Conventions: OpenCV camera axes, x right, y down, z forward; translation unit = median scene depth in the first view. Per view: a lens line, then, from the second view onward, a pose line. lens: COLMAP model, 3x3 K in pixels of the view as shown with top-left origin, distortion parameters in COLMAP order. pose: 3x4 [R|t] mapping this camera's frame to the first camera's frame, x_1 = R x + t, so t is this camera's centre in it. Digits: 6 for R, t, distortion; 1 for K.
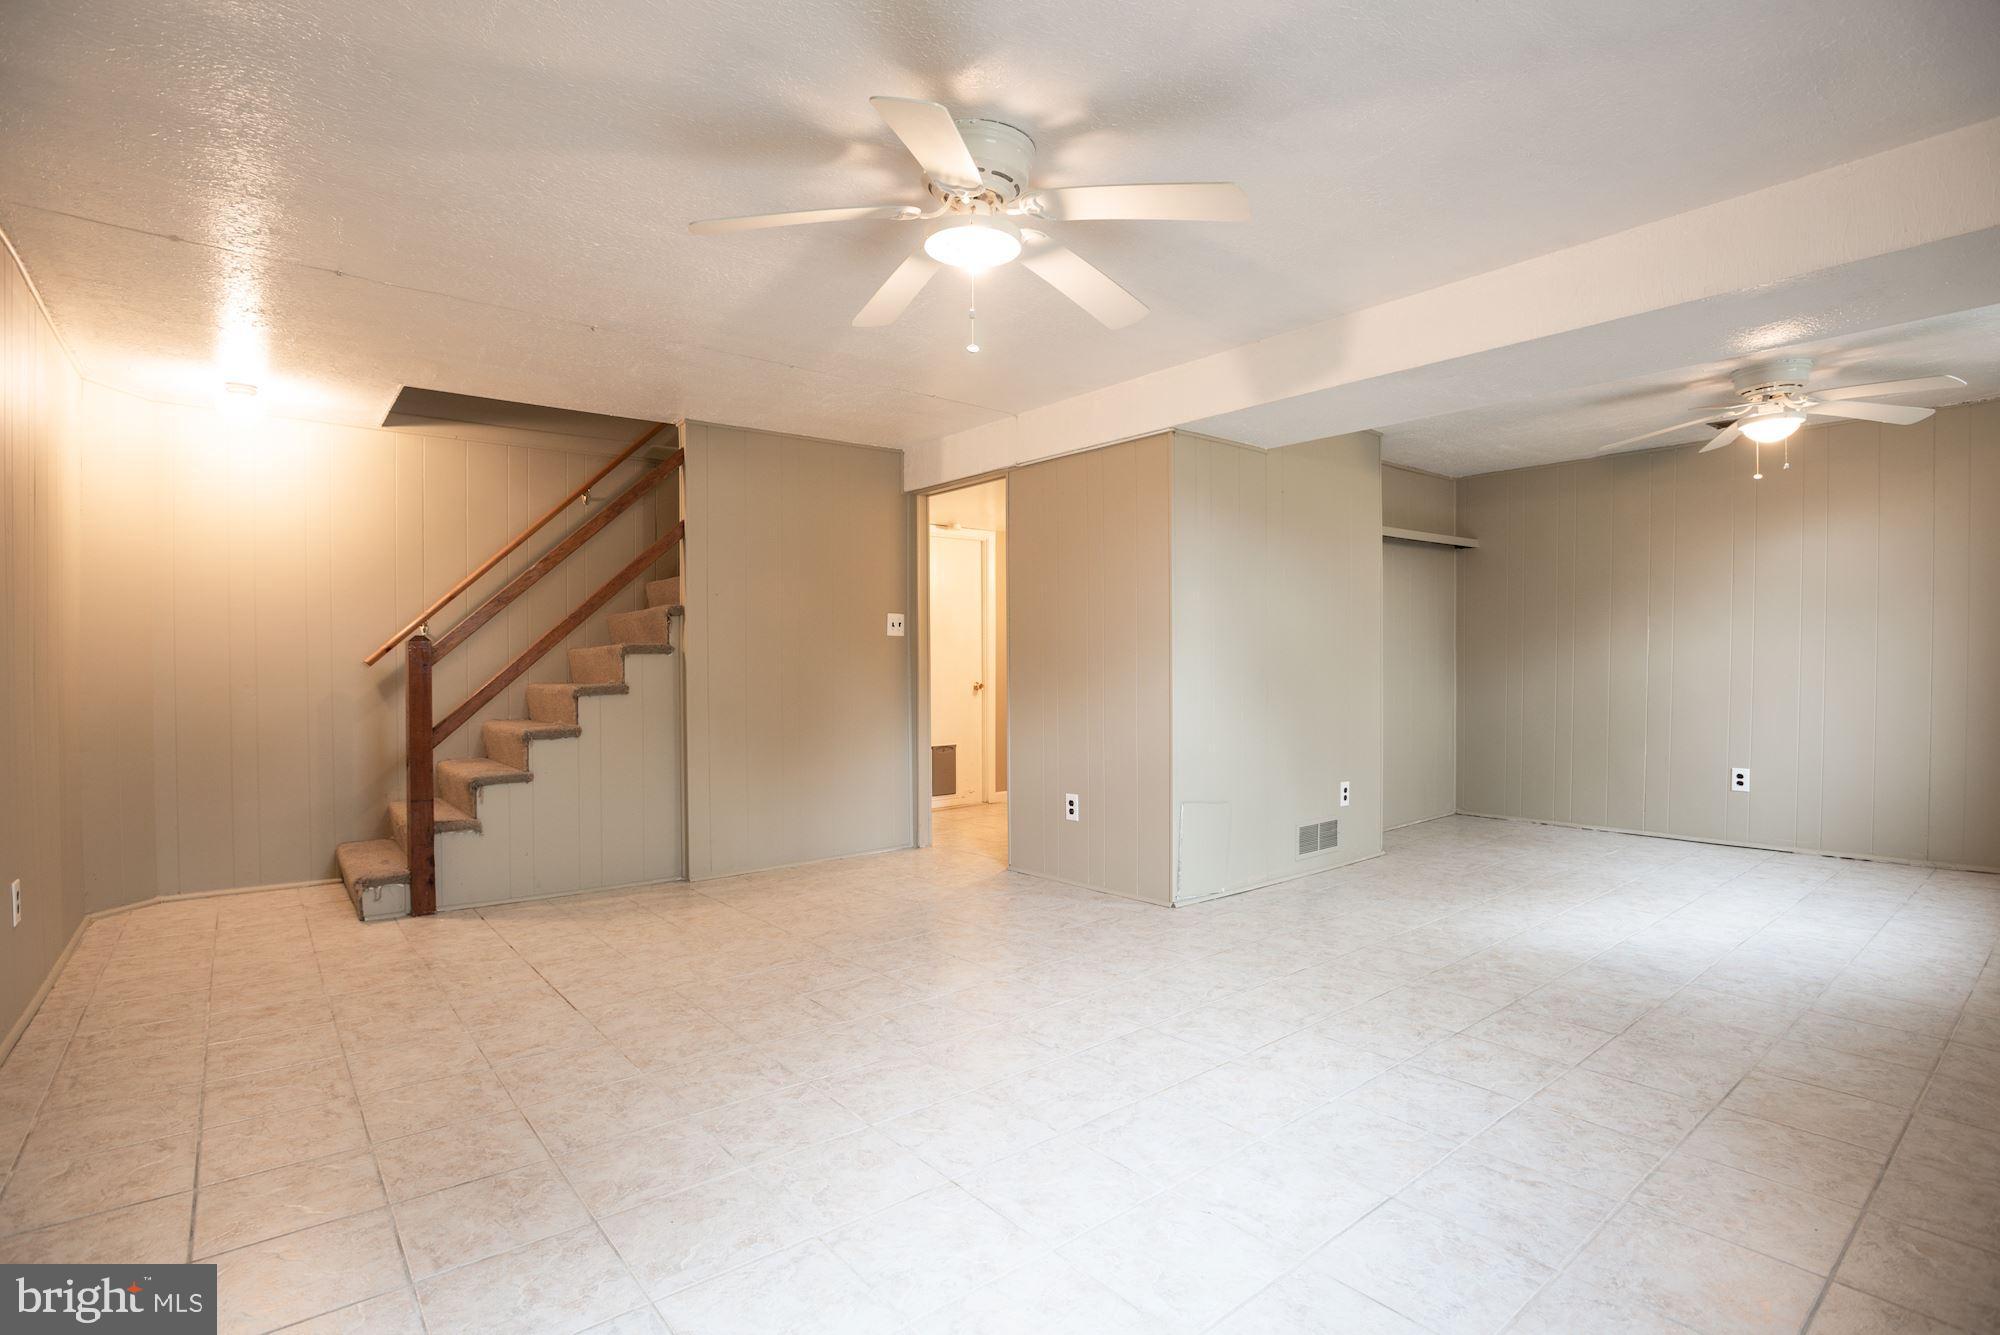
lens RADIAL K [[967.7, 0, 993.4], [0, 967.7, 672.6], [0, 0, 1]] dist [-0.064866, 0.023630]
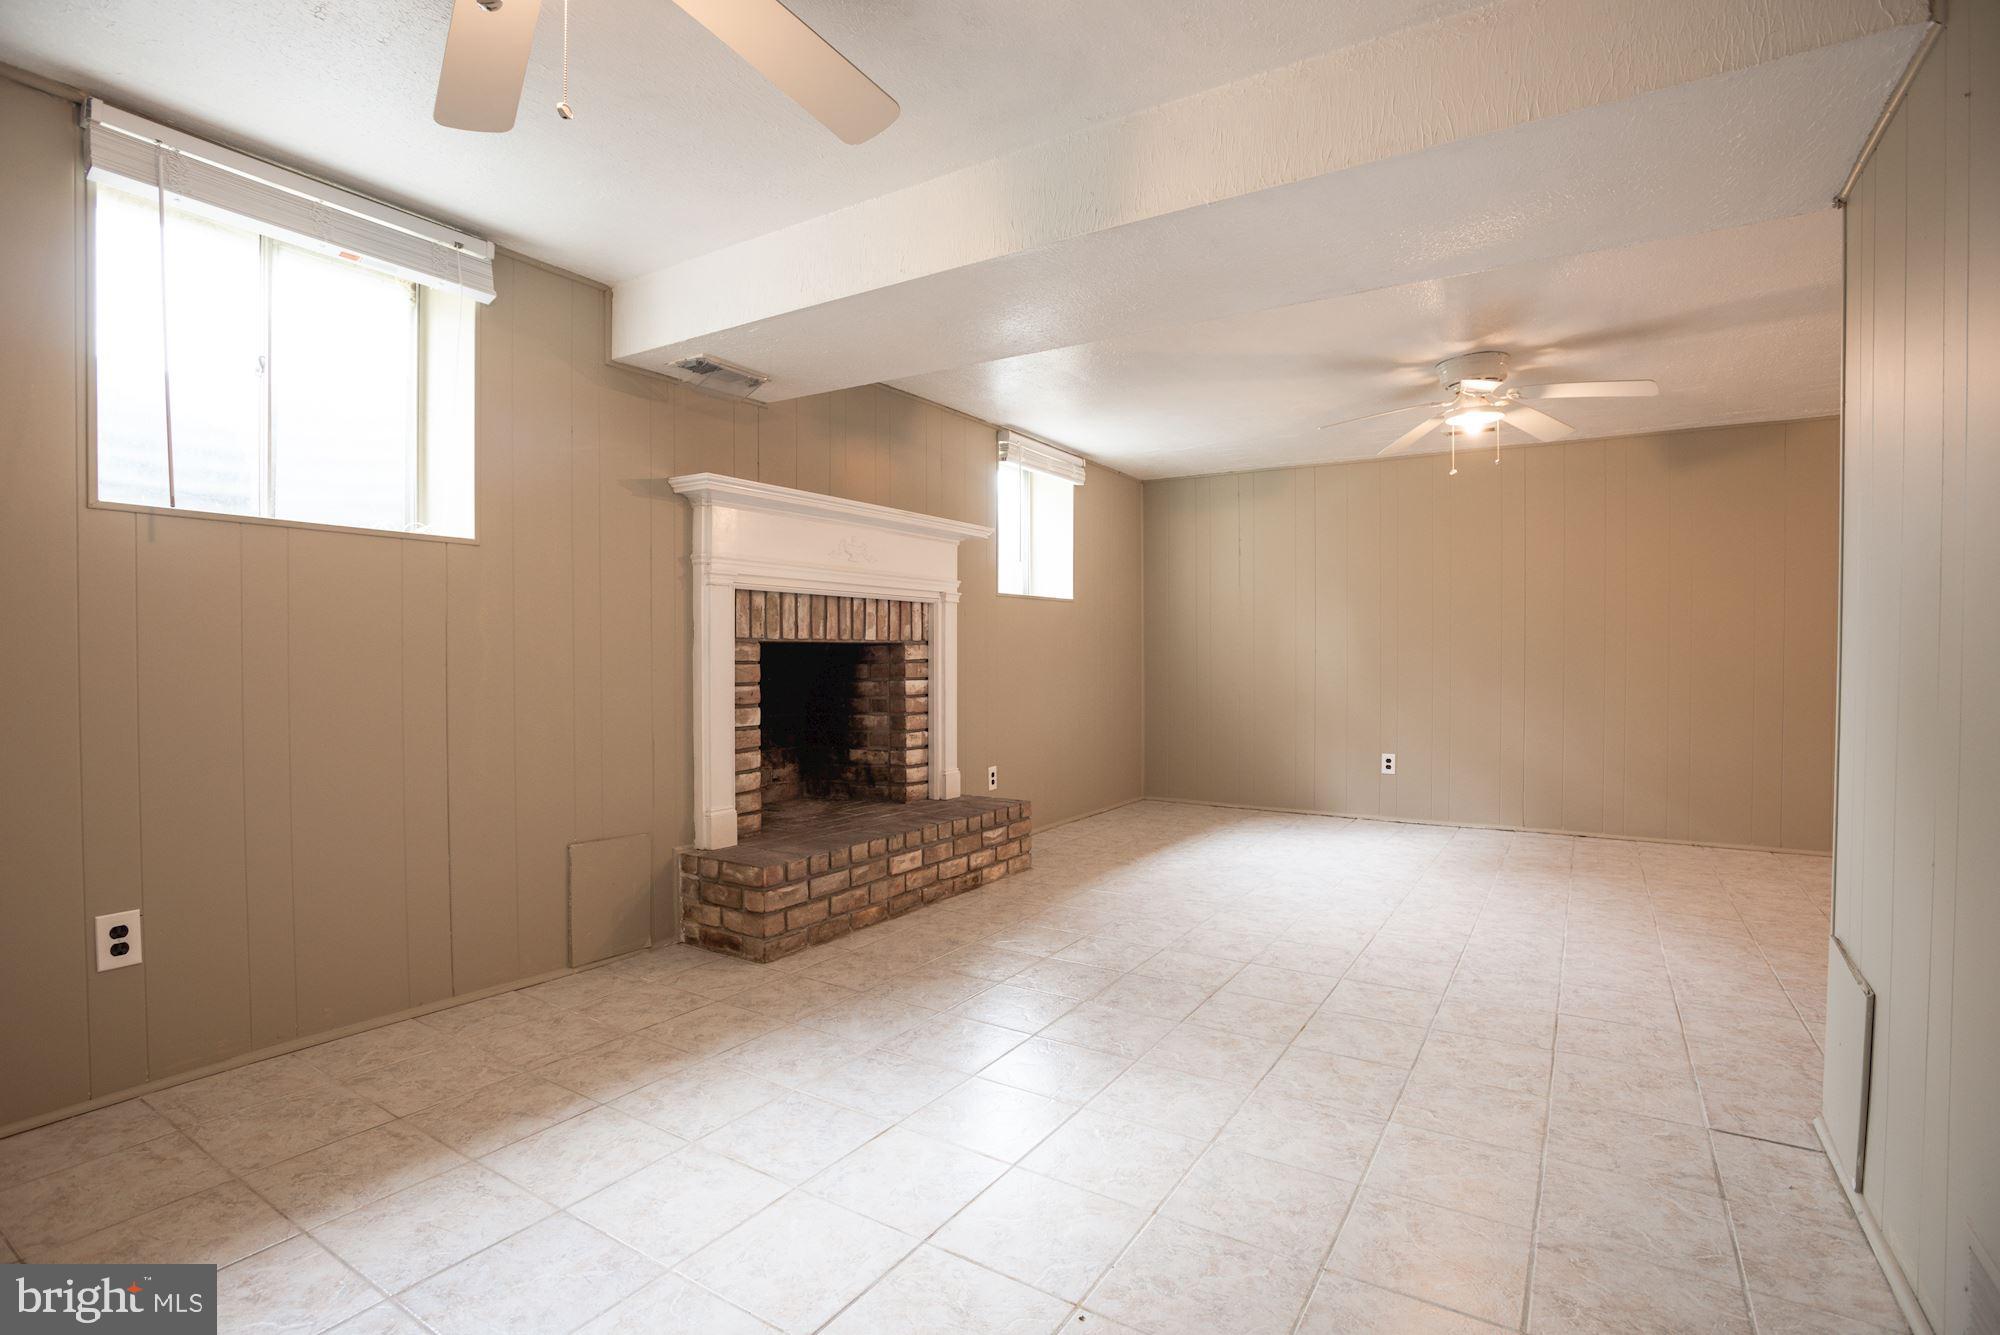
lens RADIAL K [[962.5, 0, 1000.0], [0, 962.5, 667.5], [0, 0, 1]] dist [-0.063724, 0.025045]
pose [[-0.945511, 0.011269, -0.325396, 1.101517], [0.004010, 0.999728, 0.022971, -0.023991], [0.325566, 0.020415, -0.945299, 1.898038]]
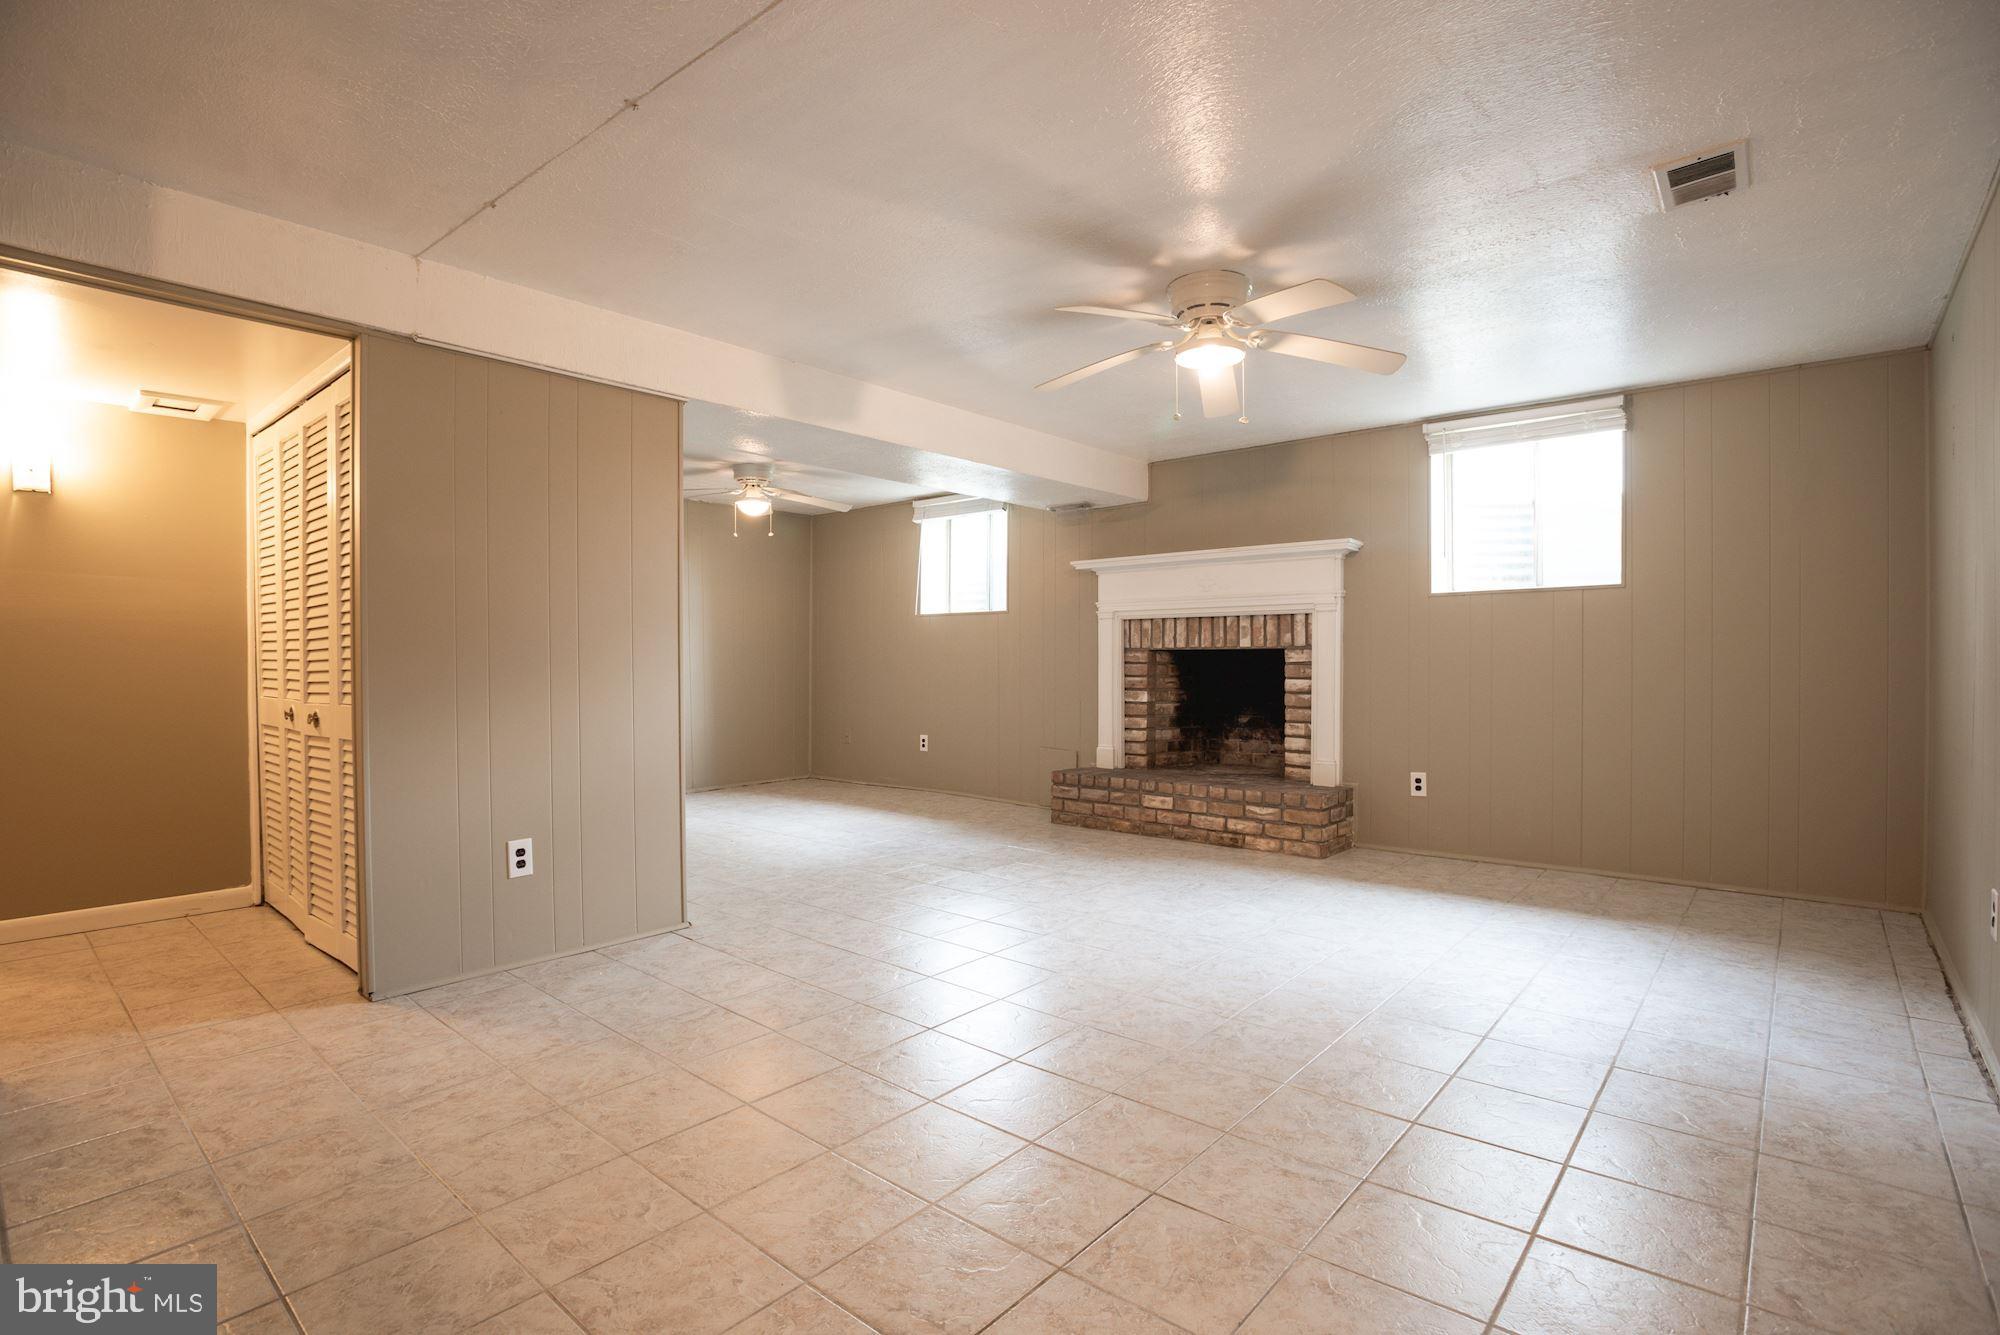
lens RADIAL K [[962.5, 0, 1000.0], [0, 962.5, 667.5], [0, 0, 1]] dist [-0.063724, 0.025045]
pose [[-0.185774, 0.001165, 0.982592, -1.074419], [0.009895, 0.999951, 0.000686, 0.003195], [-0.982543, 0.009850, -0.185776, 1.254857]]
